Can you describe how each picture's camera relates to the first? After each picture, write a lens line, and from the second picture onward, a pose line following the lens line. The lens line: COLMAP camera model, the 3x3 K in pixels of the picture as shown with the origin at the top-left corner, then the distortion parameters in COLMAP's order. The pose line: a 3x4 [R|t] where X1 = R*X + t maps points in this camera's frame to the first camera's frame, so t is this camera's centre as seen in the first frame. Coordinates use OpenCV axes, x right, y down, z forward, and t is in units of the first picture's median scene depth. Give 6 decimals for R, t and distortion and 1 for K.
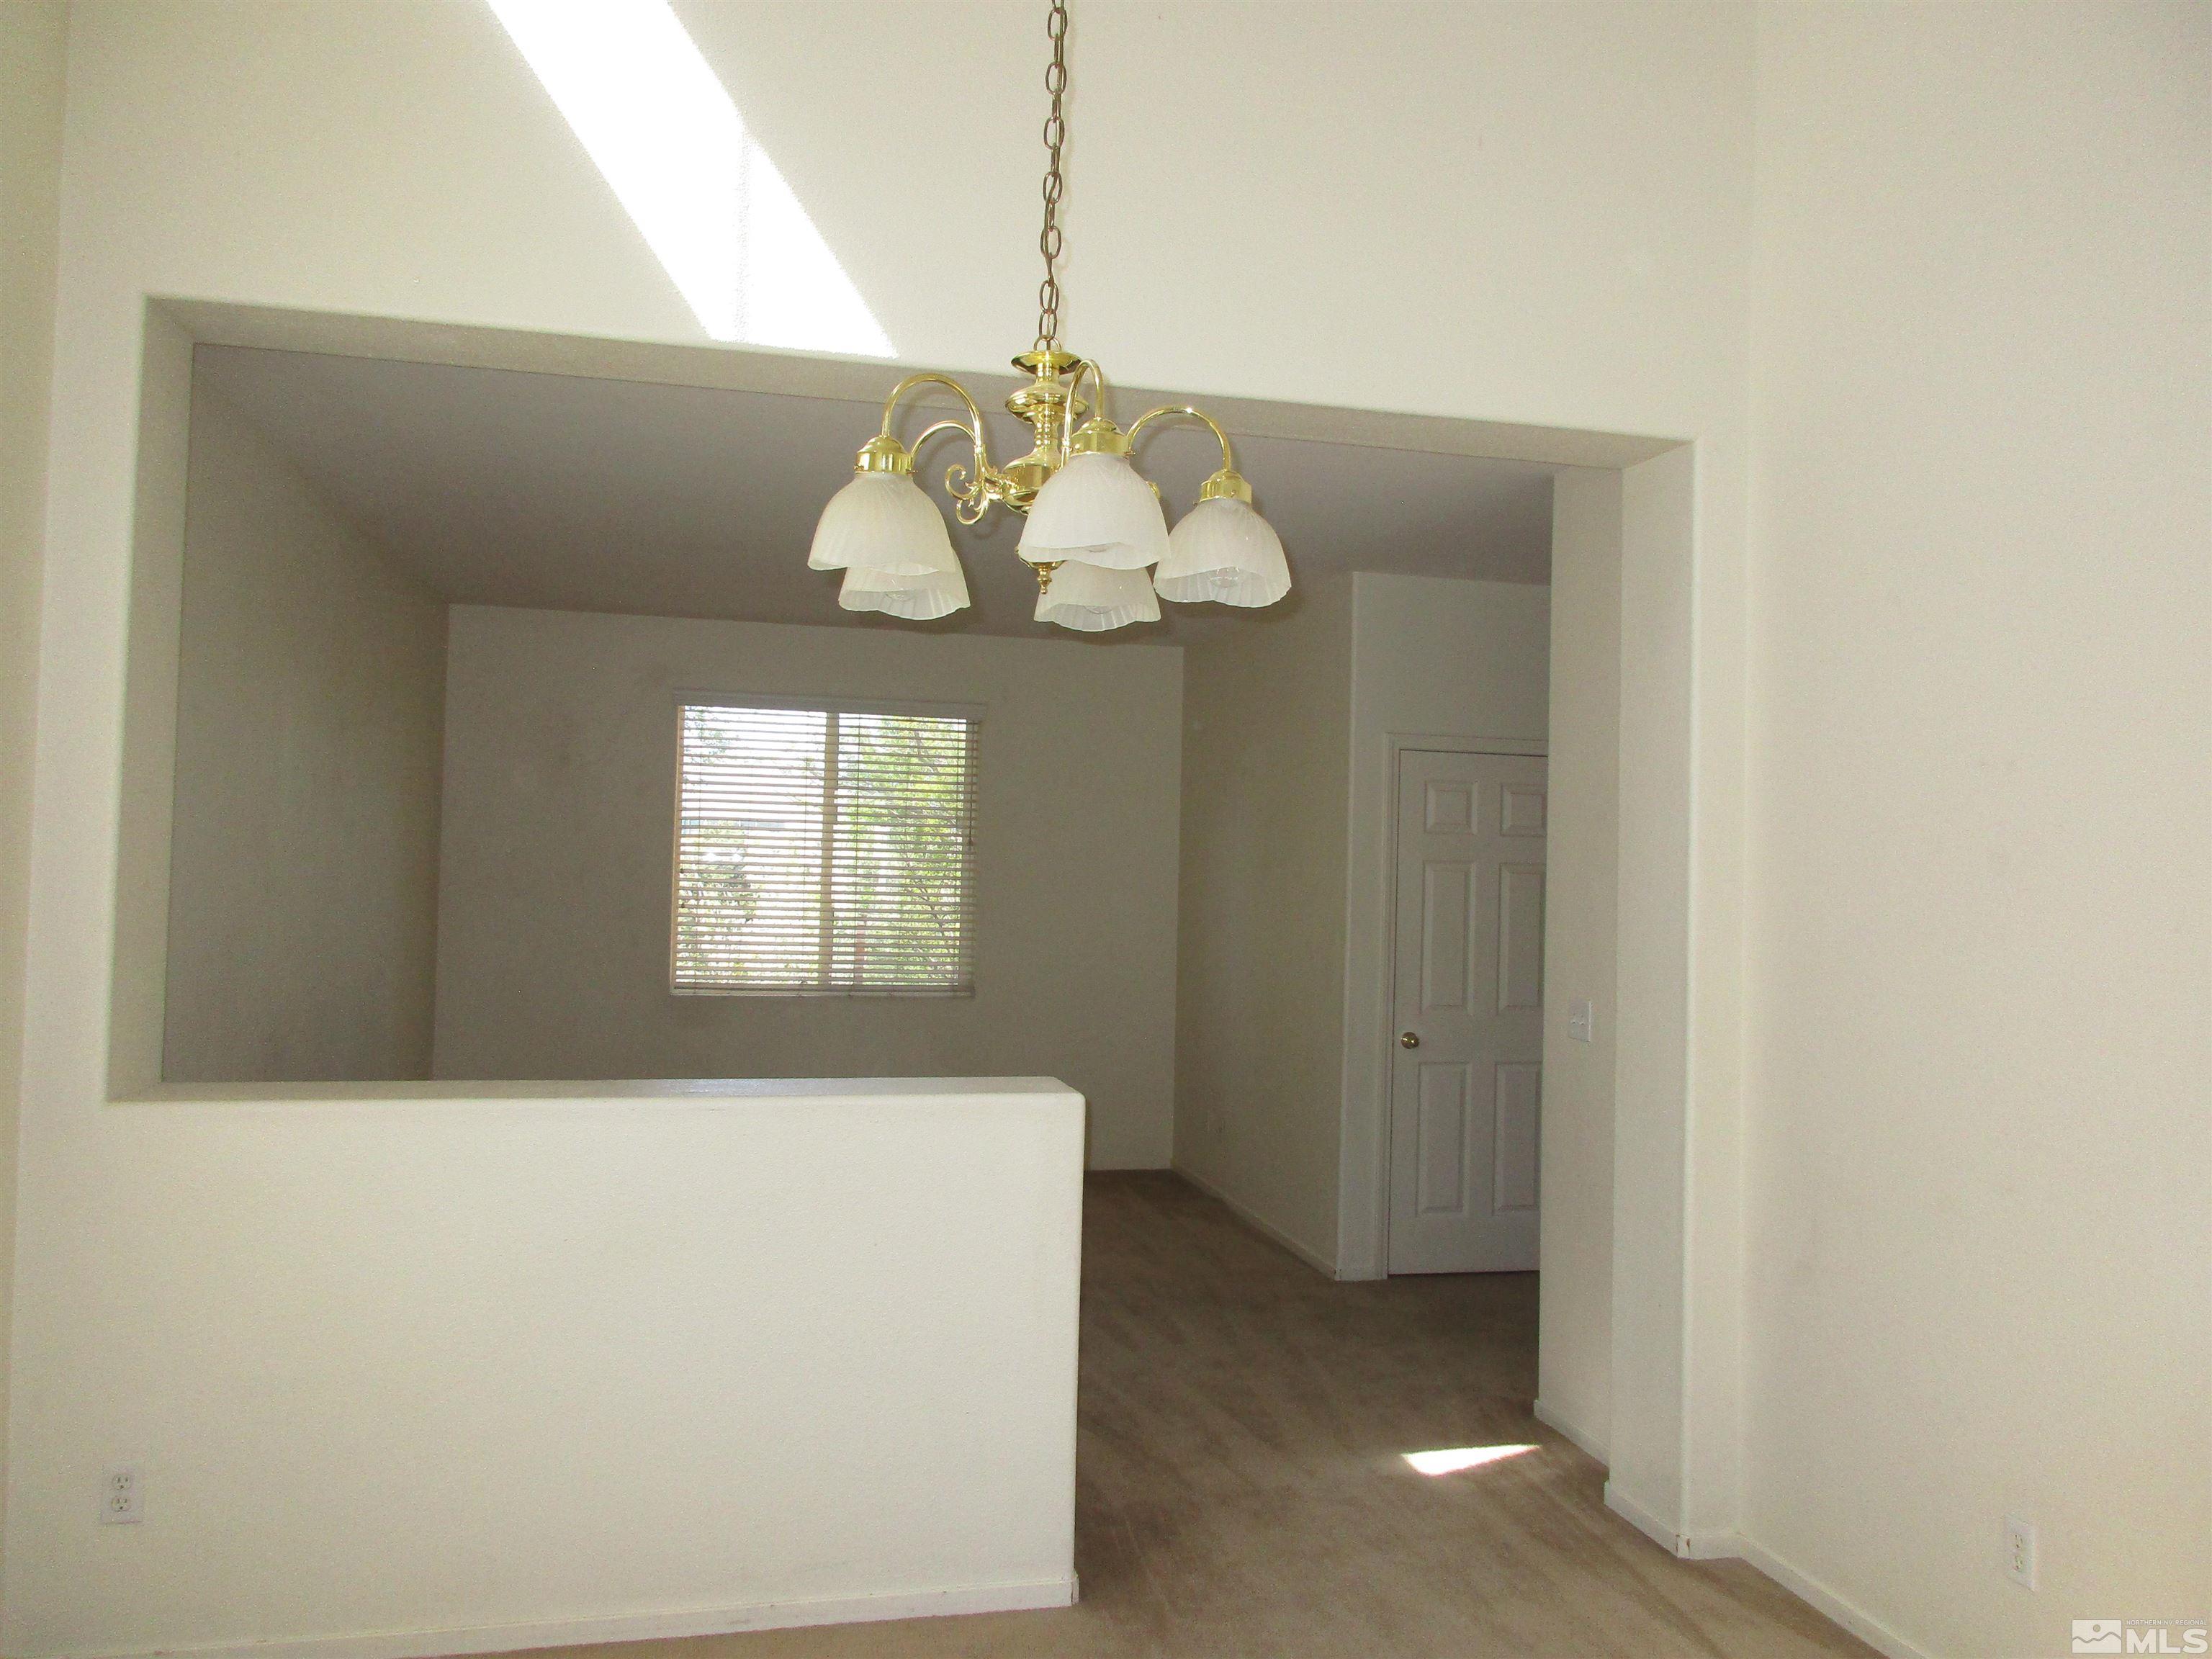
lens RADIAL K [[1645.9, 0, 1106.0], [0, 1645.9, 829.5], [0, 0, 1]] dist [-0.012503, -0.005692]
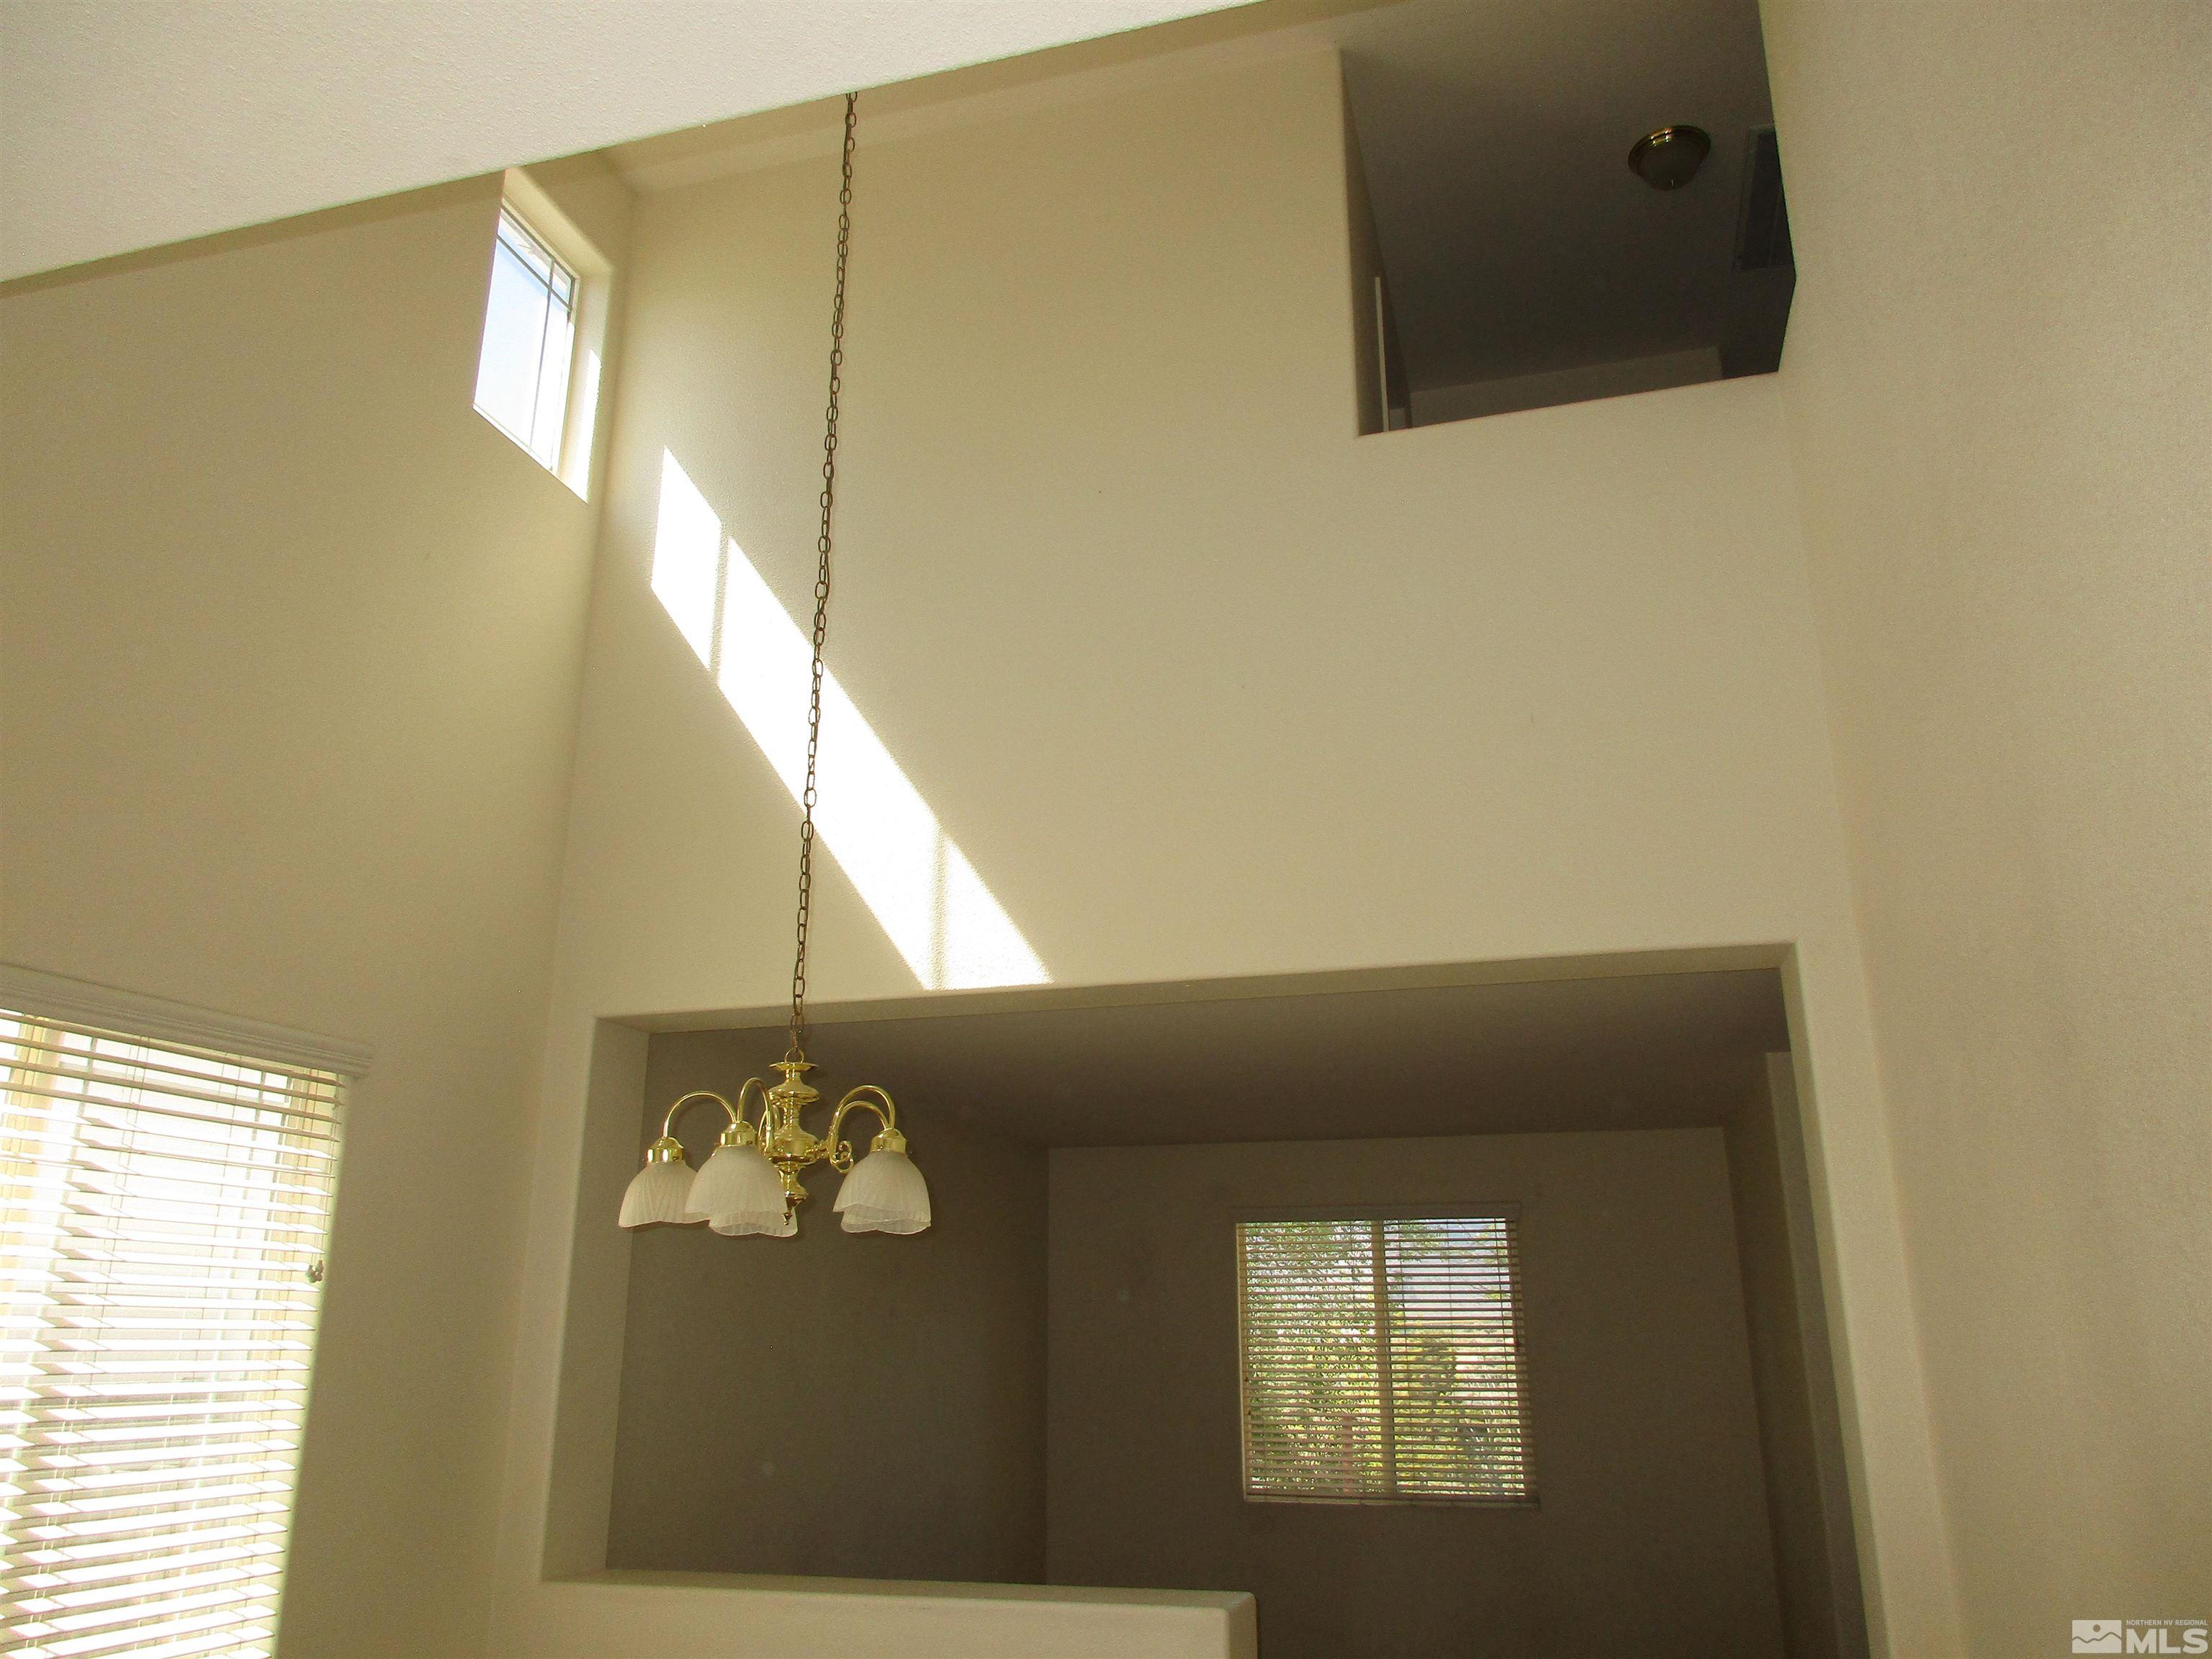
lens RADIAL K [[1645.9, 0, 1106.0], [0, 1645.9, 829.5], [0, 0, 1]] dist [-0.012503, -0.005692]
pose [[0.870414, -0.173937, -0.460571, 0.227477], [0.037206, 0.956075, -0.290752, -0.010294], [0.490913, 0.235938, 0.838652, -0.043111]]
